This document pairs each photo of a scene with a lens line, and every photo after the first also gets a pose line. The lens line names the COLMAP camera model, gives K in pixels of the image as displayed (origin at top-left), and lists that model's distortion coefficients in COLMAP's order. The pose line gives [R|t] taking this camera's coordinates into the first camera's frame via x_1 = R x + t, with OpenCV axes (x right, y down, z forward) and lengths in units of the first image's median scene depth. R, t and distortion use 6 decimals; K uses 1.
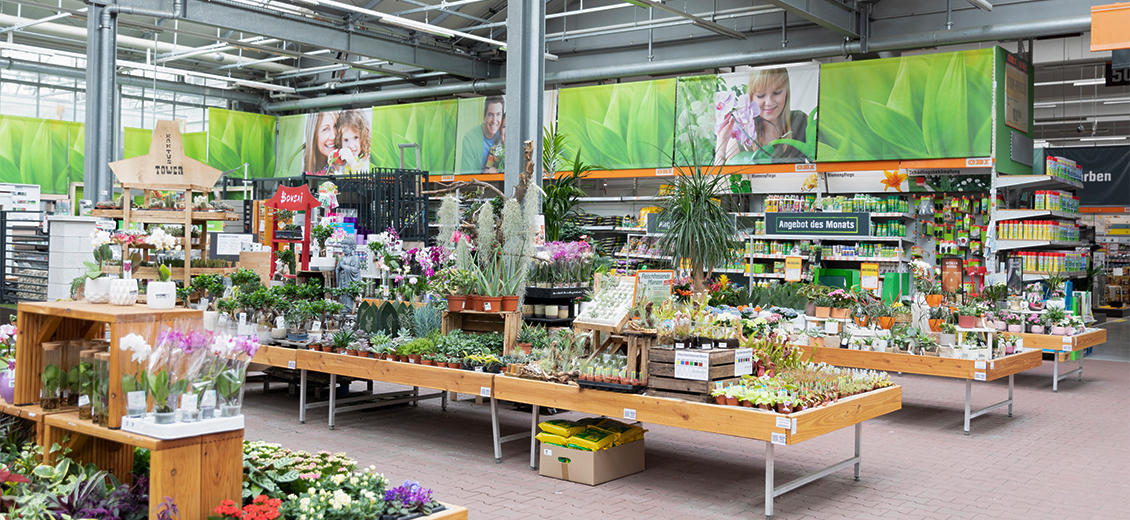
lens RADIAL K [[999.4, 0, 565.0], [0, 999.4, 260.0], [0, 0, 1]] dist [-0.016087, -0.009435]
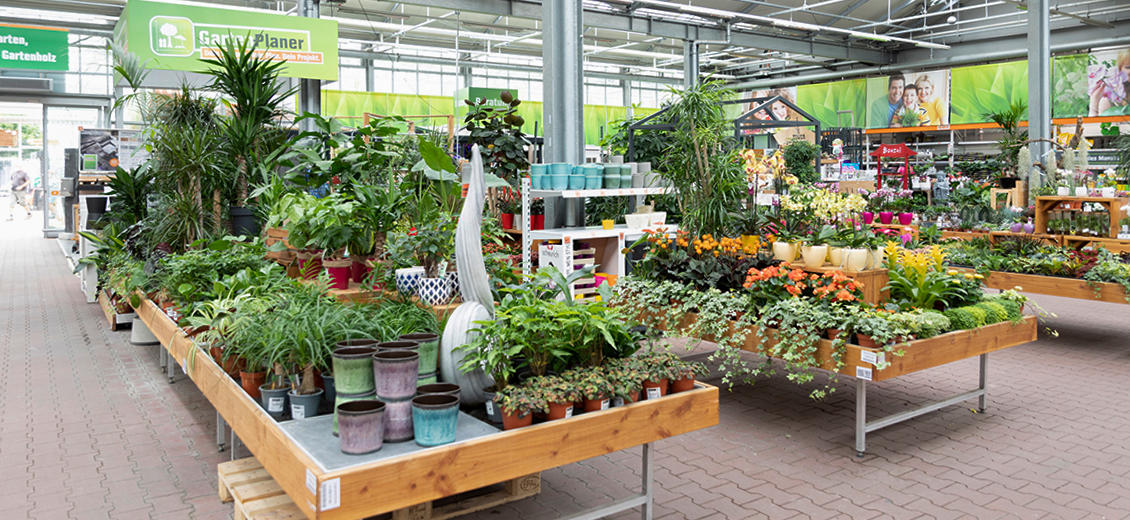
lens RADIAL K [[772.6, 0, 561.4], [0, 772.6, 204.2], [0, 0, 1]] dist [0.003452, -0.000857]
pose [[0.953705, -0.011430, -0.300526, -0.204359], [0.017040, 0.999726, 0.016054, 0.000949], [0.300261, -0.020432, 0.953638, -0.253850]]
